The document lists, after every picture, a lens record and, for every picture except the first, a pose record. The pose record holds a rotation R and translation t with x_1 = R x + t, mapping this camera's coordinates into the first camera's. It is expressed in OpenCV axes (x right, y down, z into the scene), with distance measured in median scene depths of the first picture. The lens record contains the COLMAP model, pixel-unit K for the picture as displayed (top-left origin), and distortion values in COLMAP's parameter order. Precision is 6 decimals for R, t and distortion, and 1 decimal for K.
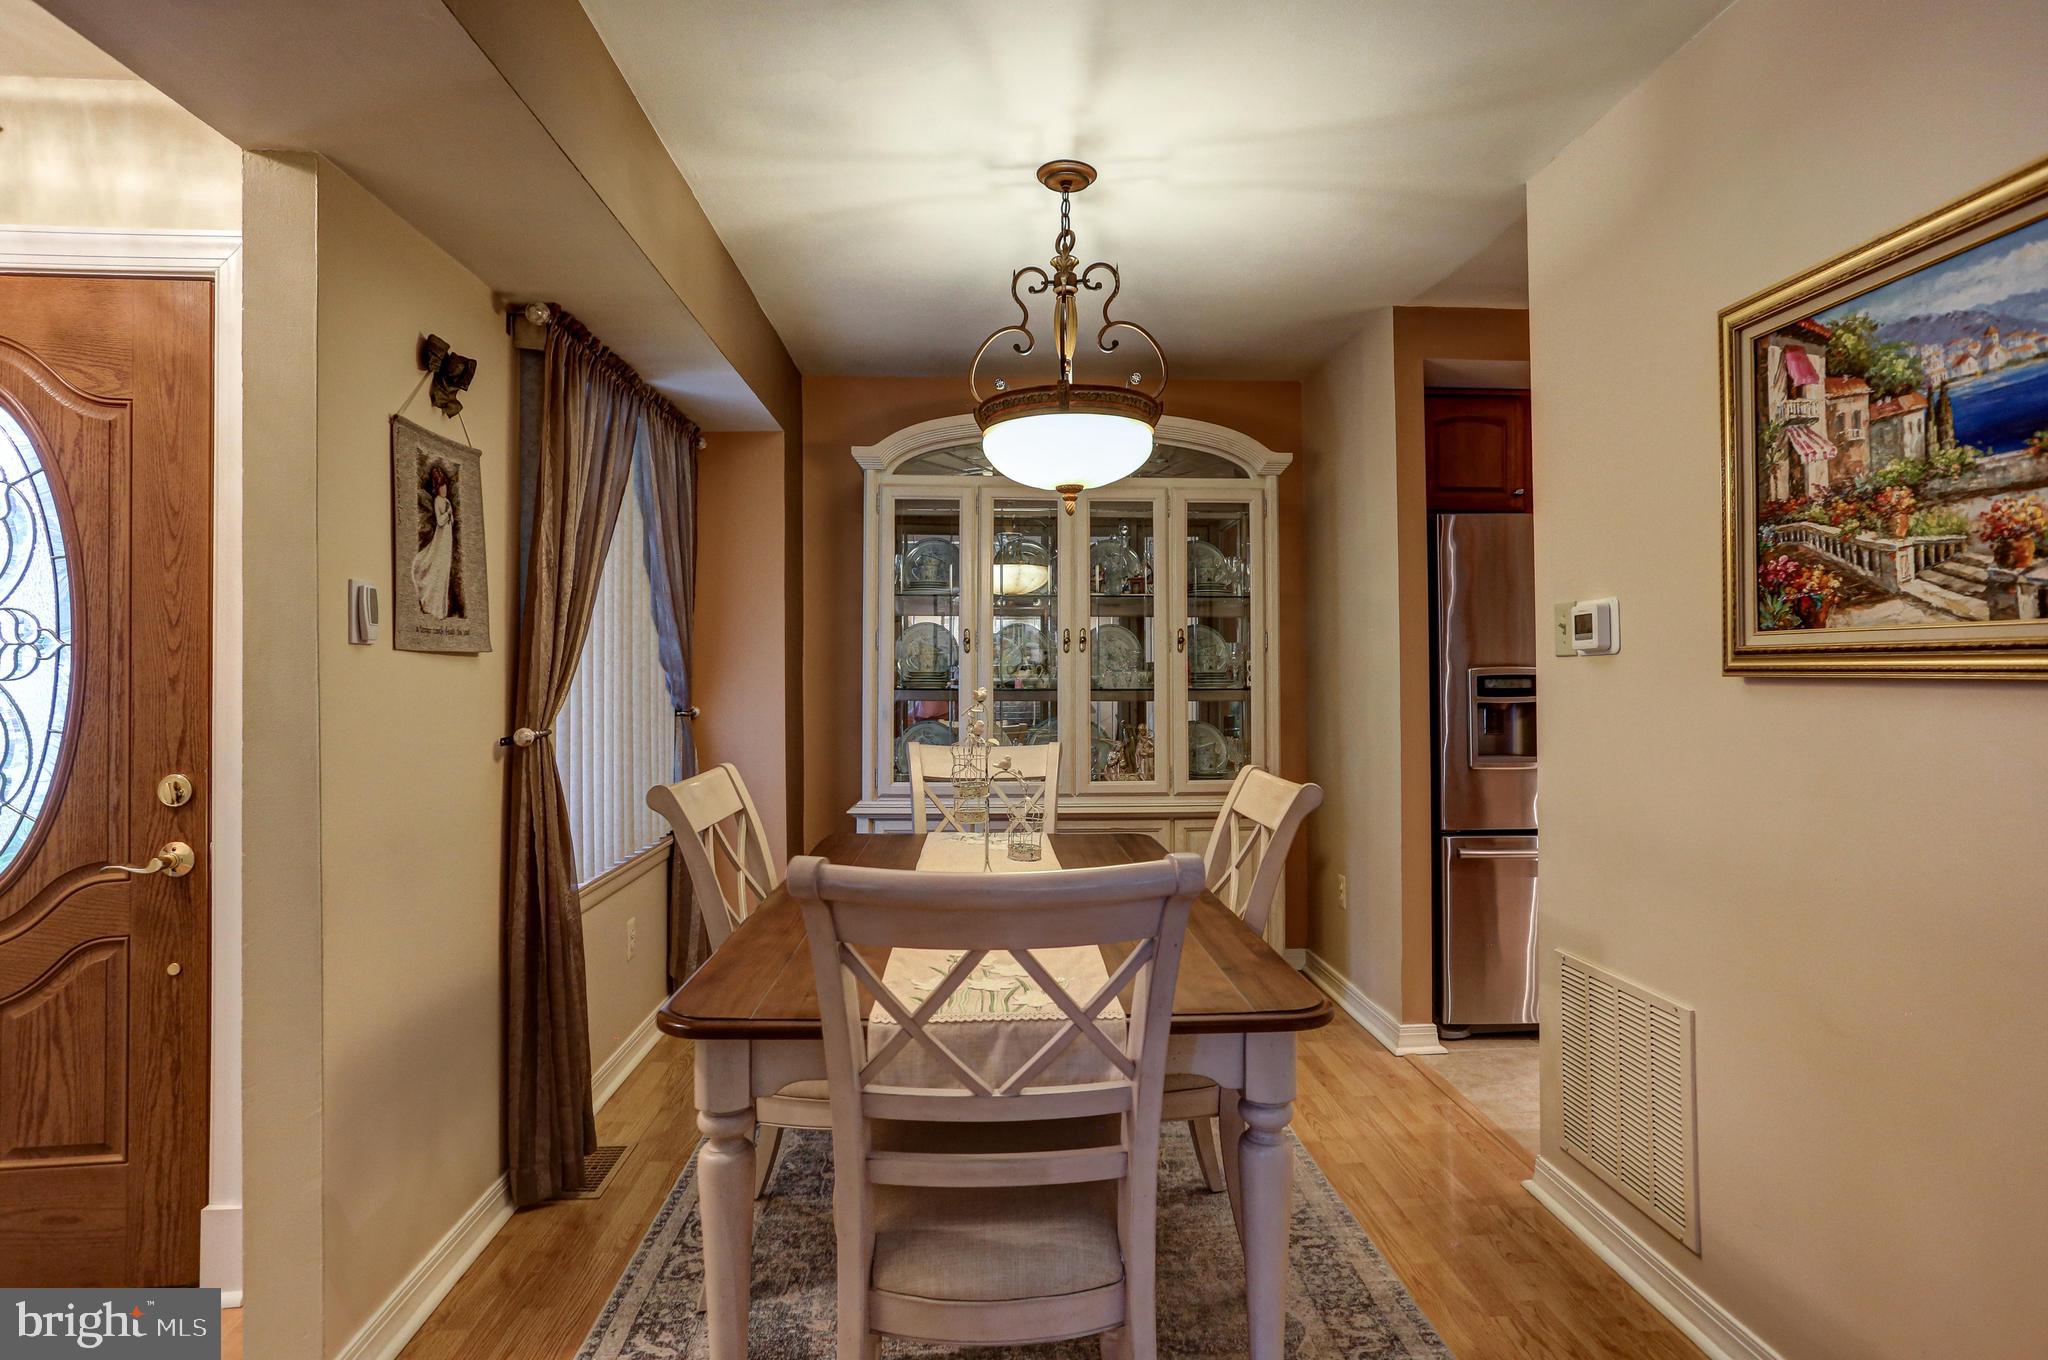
lens RADIAL K [[1023.3, 0, 1021.1], [0, 1023.3, 653.6], [0, 0, 1]] dist [-0.033373, 0.024008]
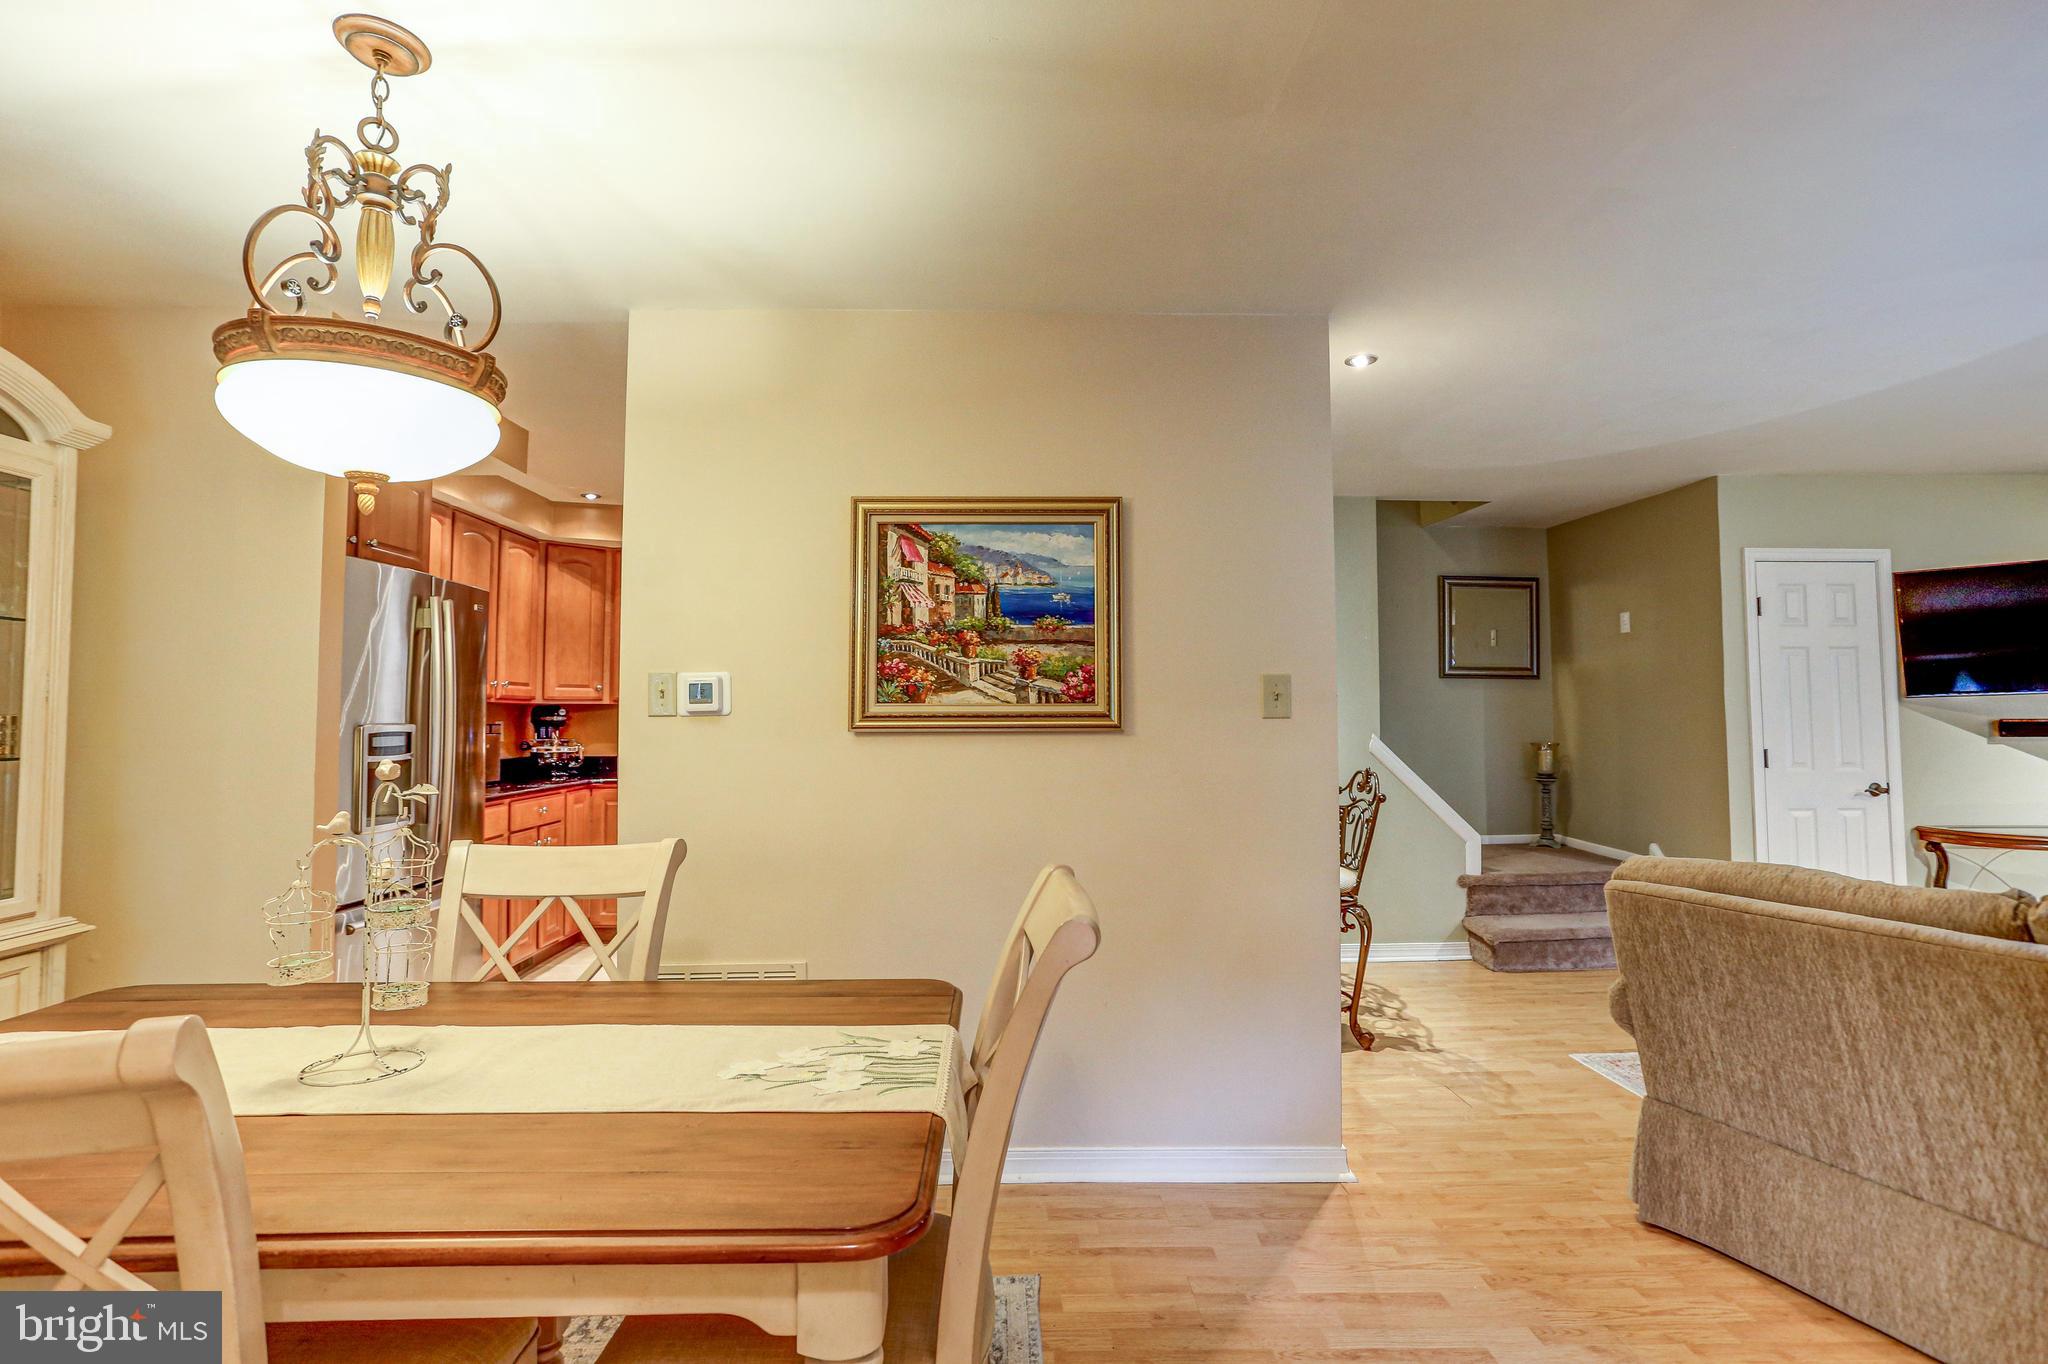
lens RADIAL K [[999.3, 0, 1023.2], [0, 999.3, 659.8], [0, 0, 1]] dist [-0.063338, 0.034819]
pose [[0.024099, 0.061479, 0.997817, -0.633716], [-0.014249, 0.998027, -0.061147, 0.002028], [-0.999608, -0.012745, 0.024927, 0.536968]]
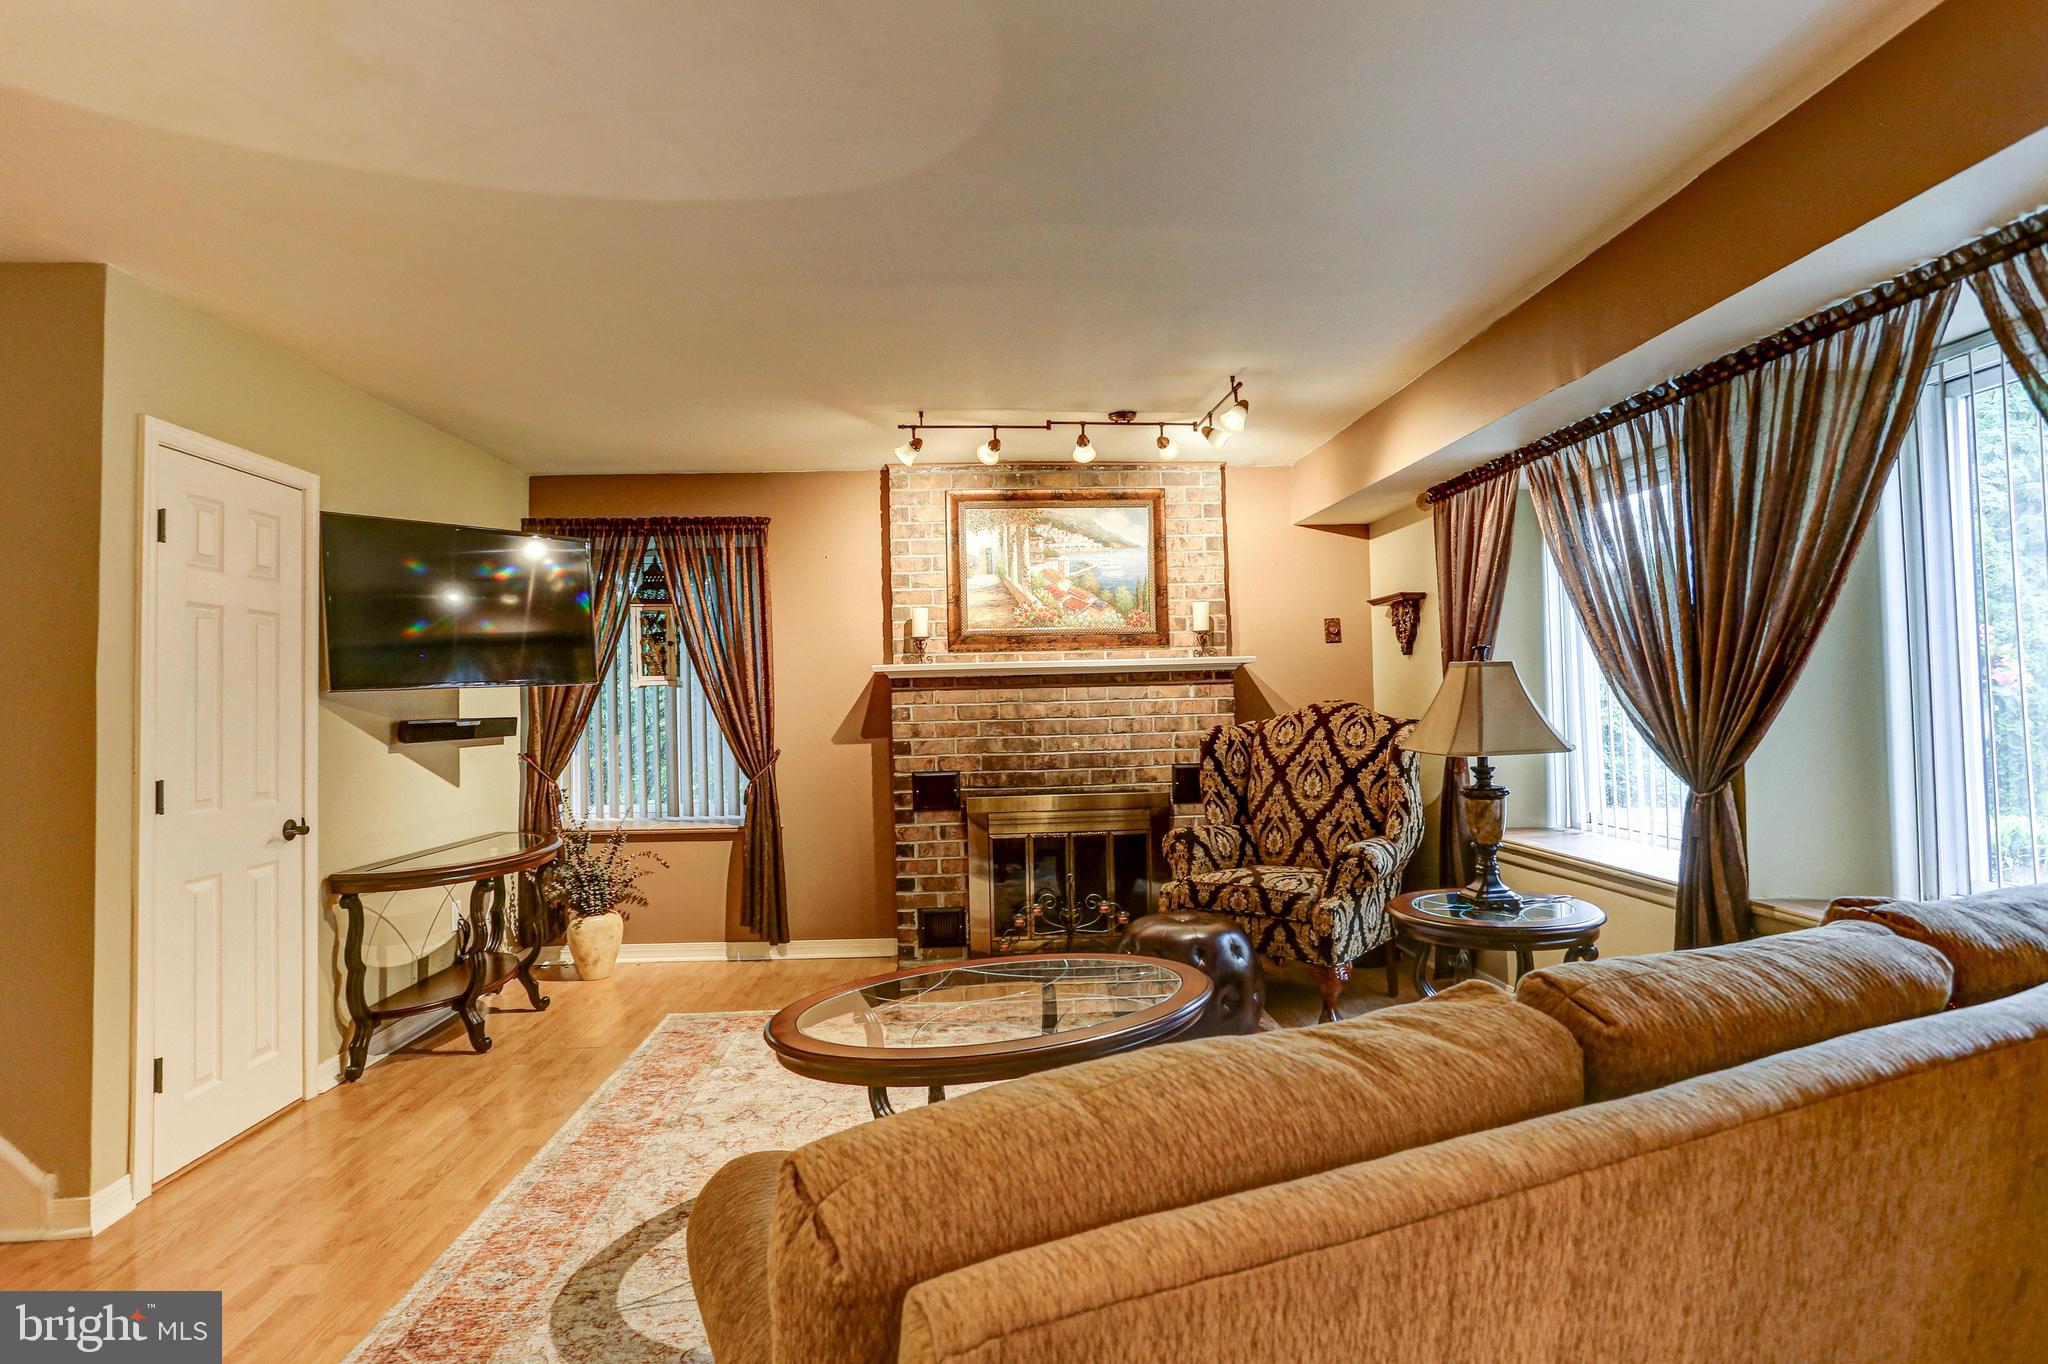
lens RADIAL K [[1026.8, 0, 993.8], [0, 1026.8, 668.9], [0, 0, 1]] dist [-0.046448, 0.039014]
pose [[-0.999428, 0.029720, 0.016164, 0.450753], [0.028878, 0.998330, -0.050025, -0.001028], [-0.017624, -0.049530, -0.998617, 0.201670]]
